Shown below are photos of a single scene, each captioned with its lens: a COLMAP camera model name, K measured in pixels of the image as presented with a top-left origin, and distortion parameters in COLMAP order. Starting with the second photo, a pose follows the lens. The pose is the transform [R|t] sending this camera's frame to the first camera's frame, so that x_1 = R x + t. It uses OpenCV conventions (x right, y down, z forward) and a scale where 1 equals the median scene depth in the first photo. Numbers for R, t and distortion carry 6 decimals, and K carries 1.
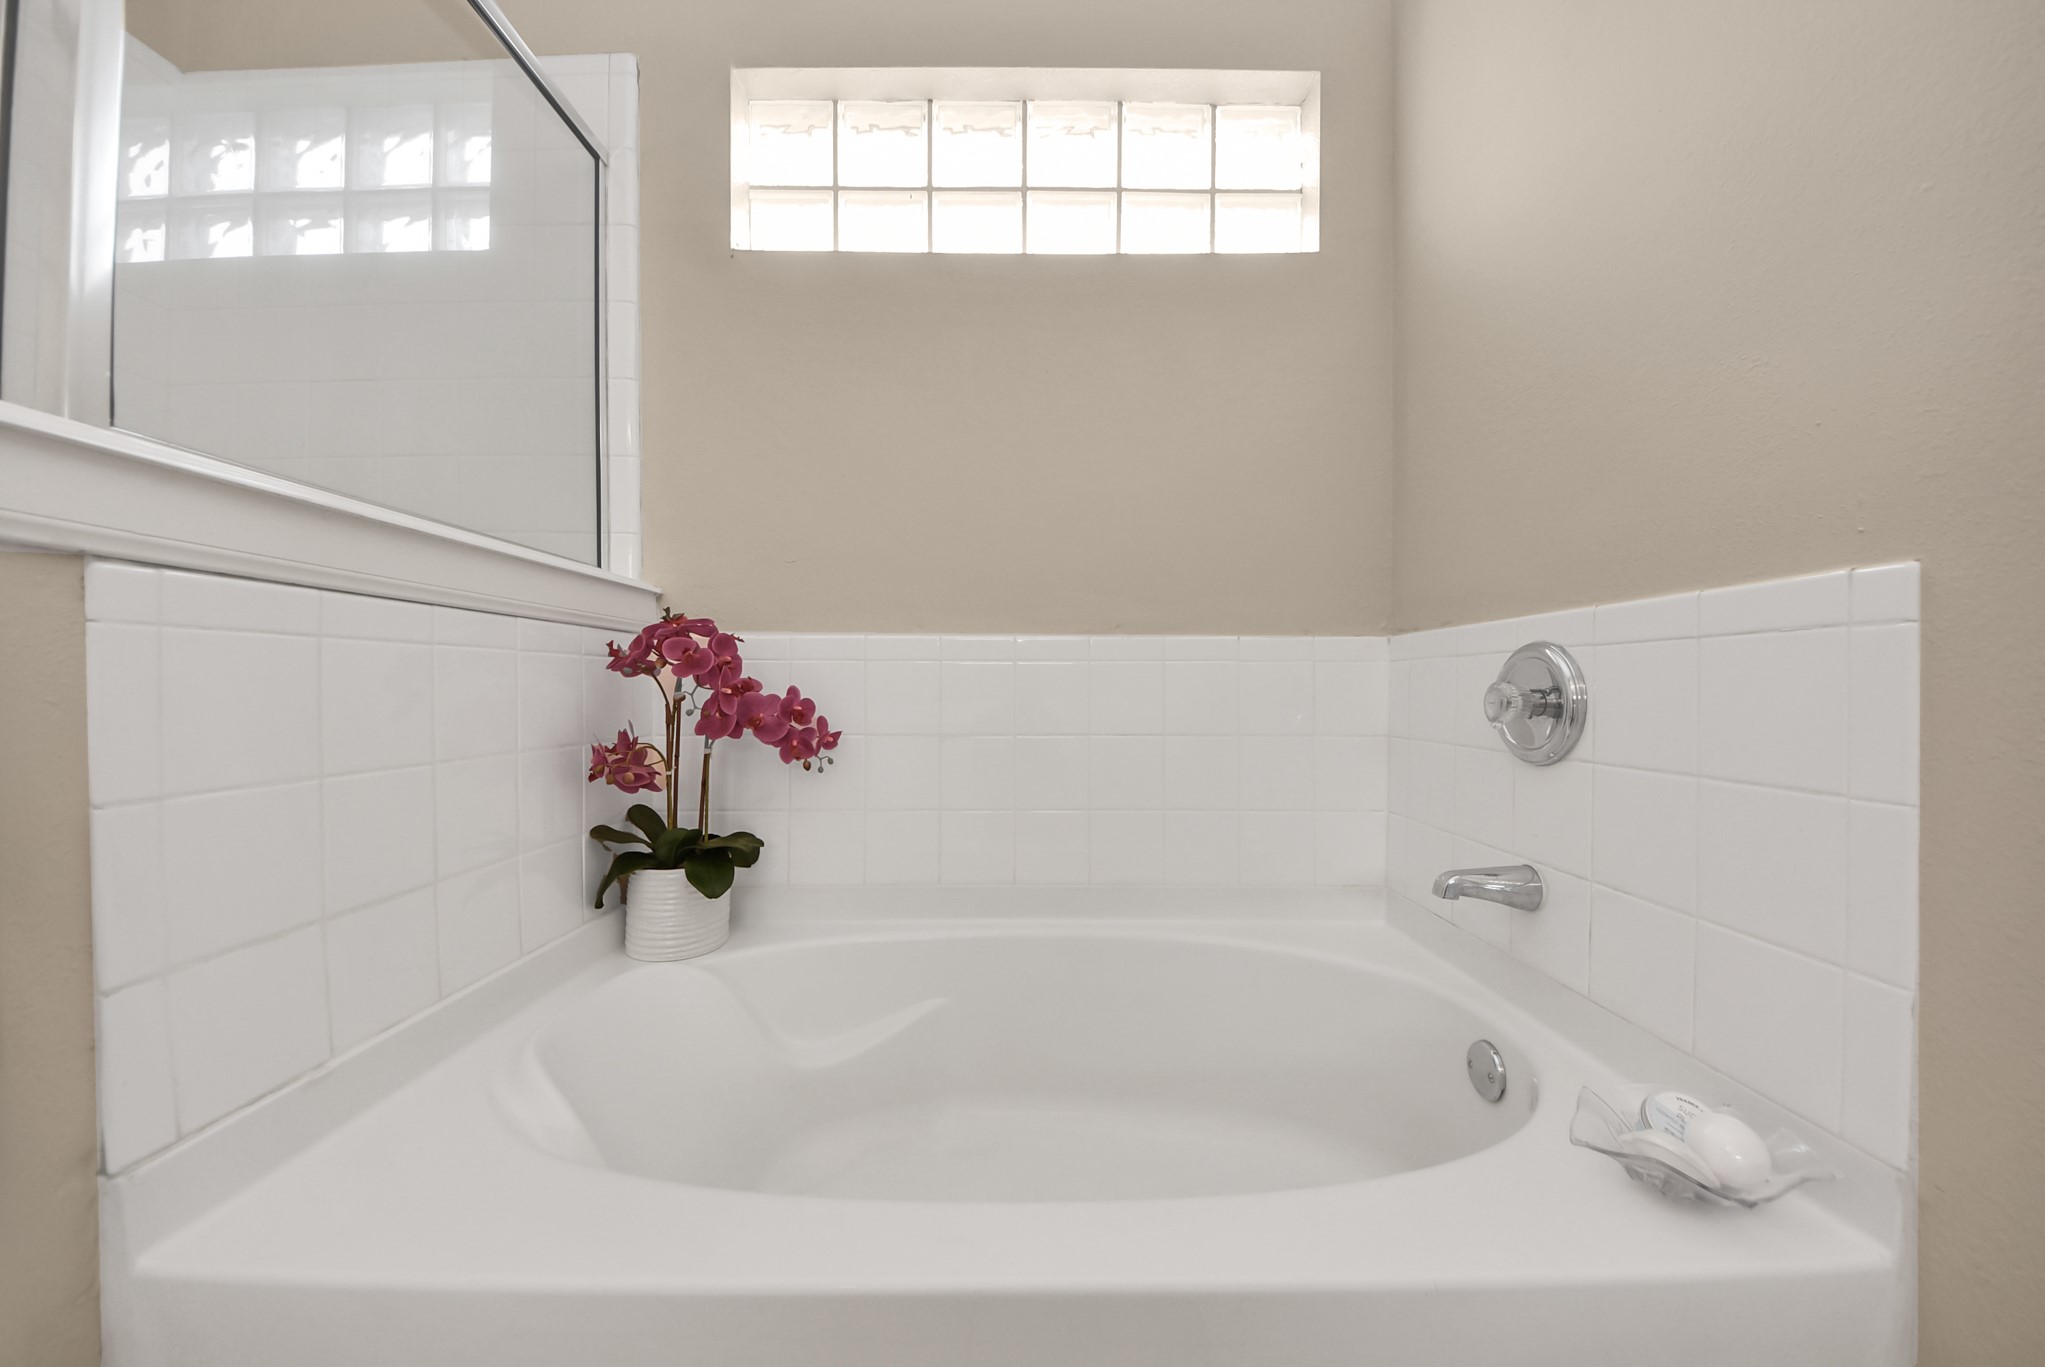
lens RADIAL K [[725.0, 0, 1018.0], [0, 725.0, 695.8], [0, 0, 1]] dist [0.000543, -0.008762]
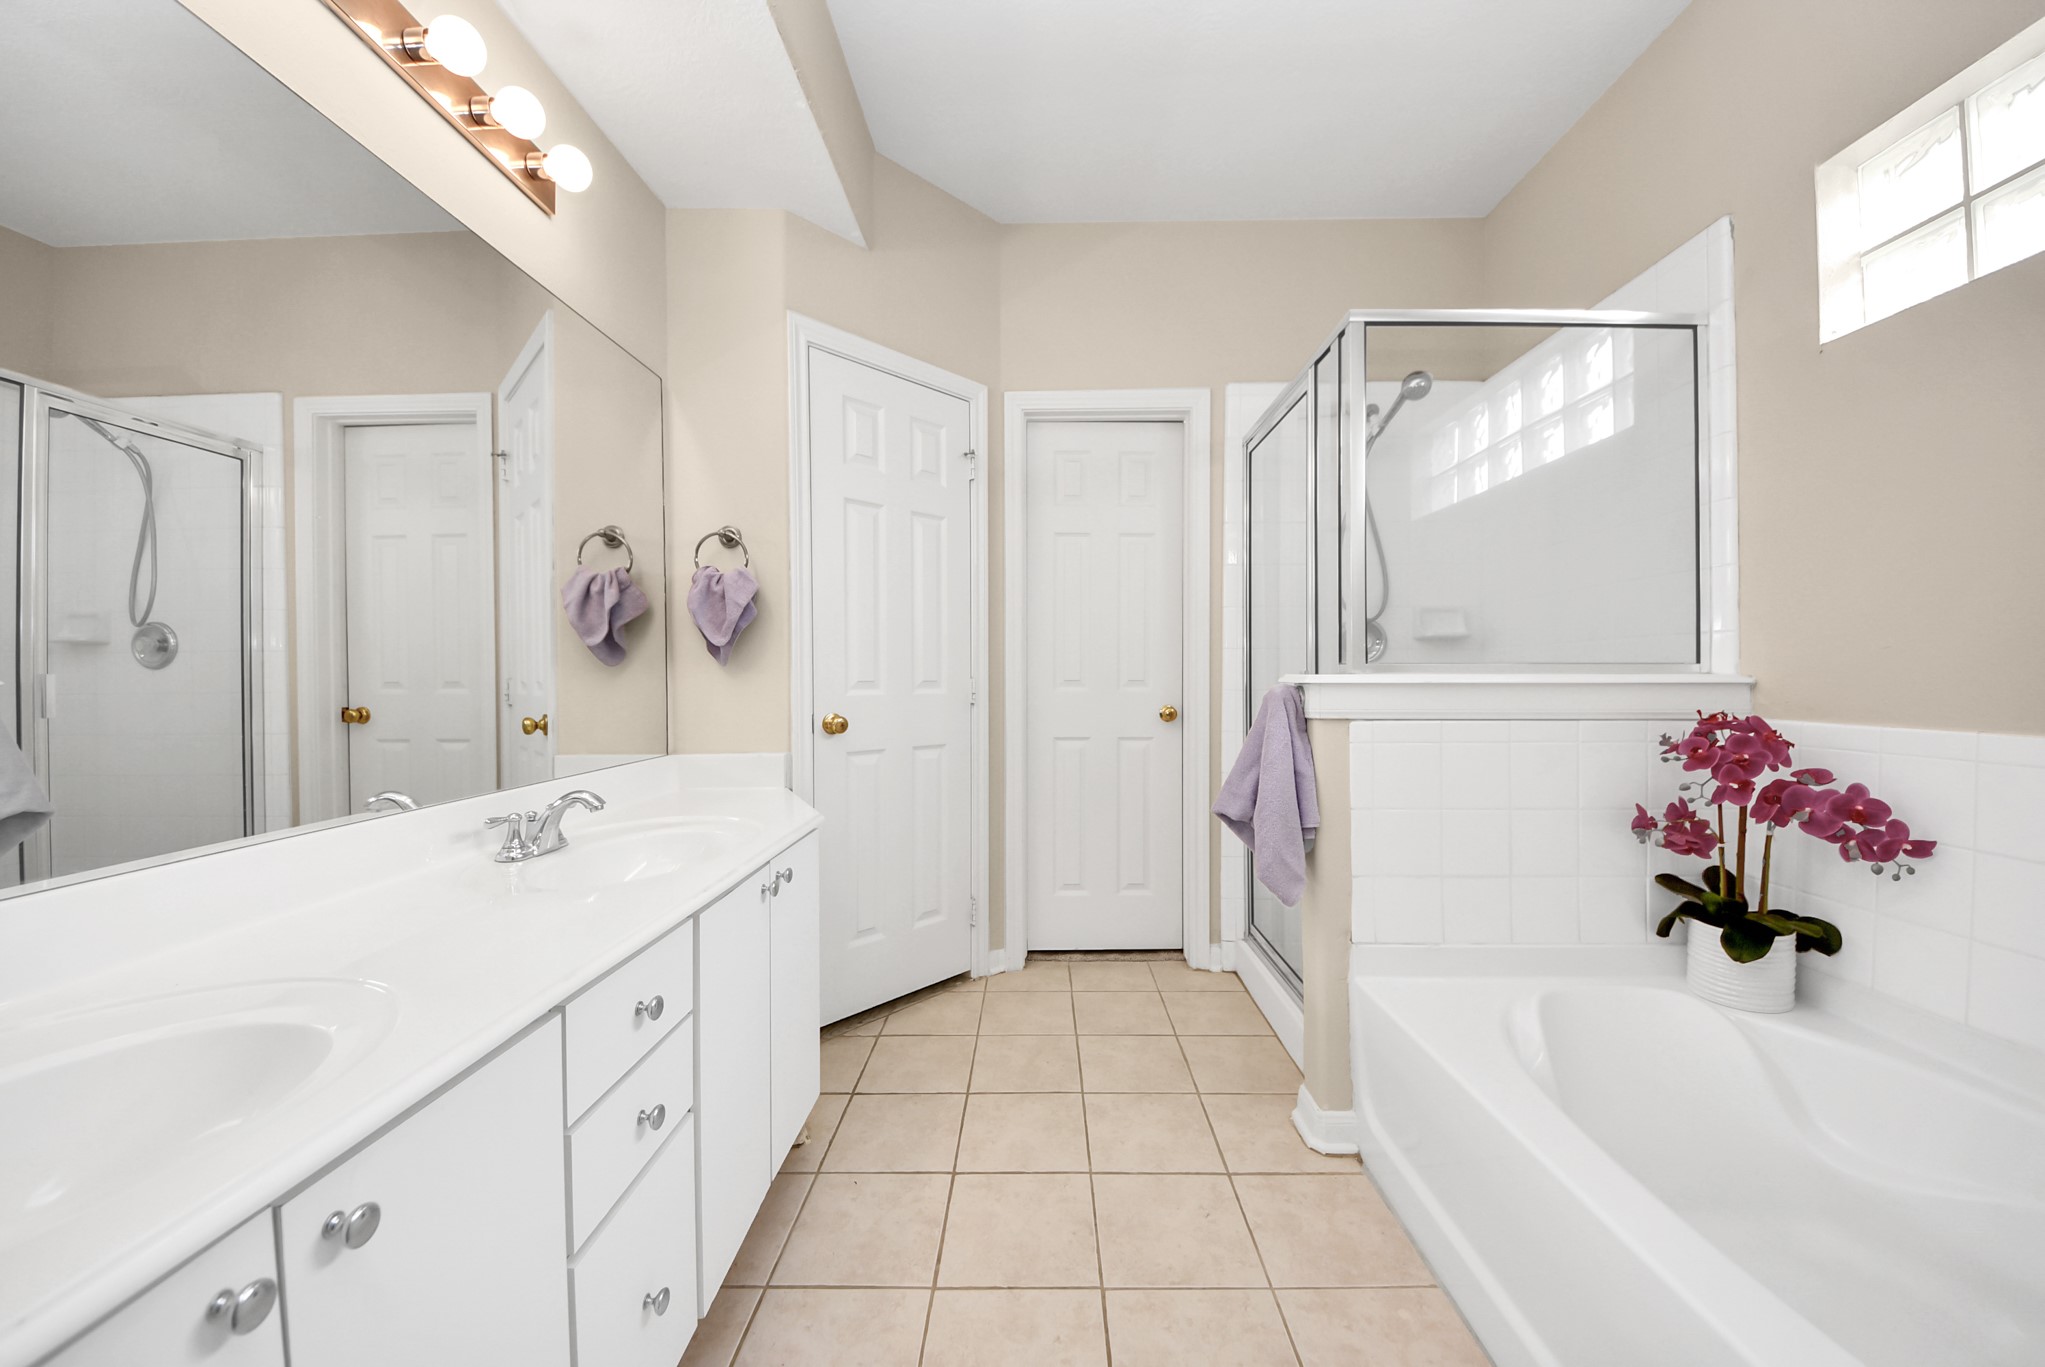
lens RADIAL K [[752.6, 0, 1031.8], [0, 752.6, 680.4], [0, 0, 1]] dist [0.010457, -0.010396]
pose [[-0.013887, 0.006245, -0.999884, 0.719634], [-0.006547, 0.999958, 0.006336, -0.153457], [0.999882, 0.006635, -0.013845, -0.098948]]
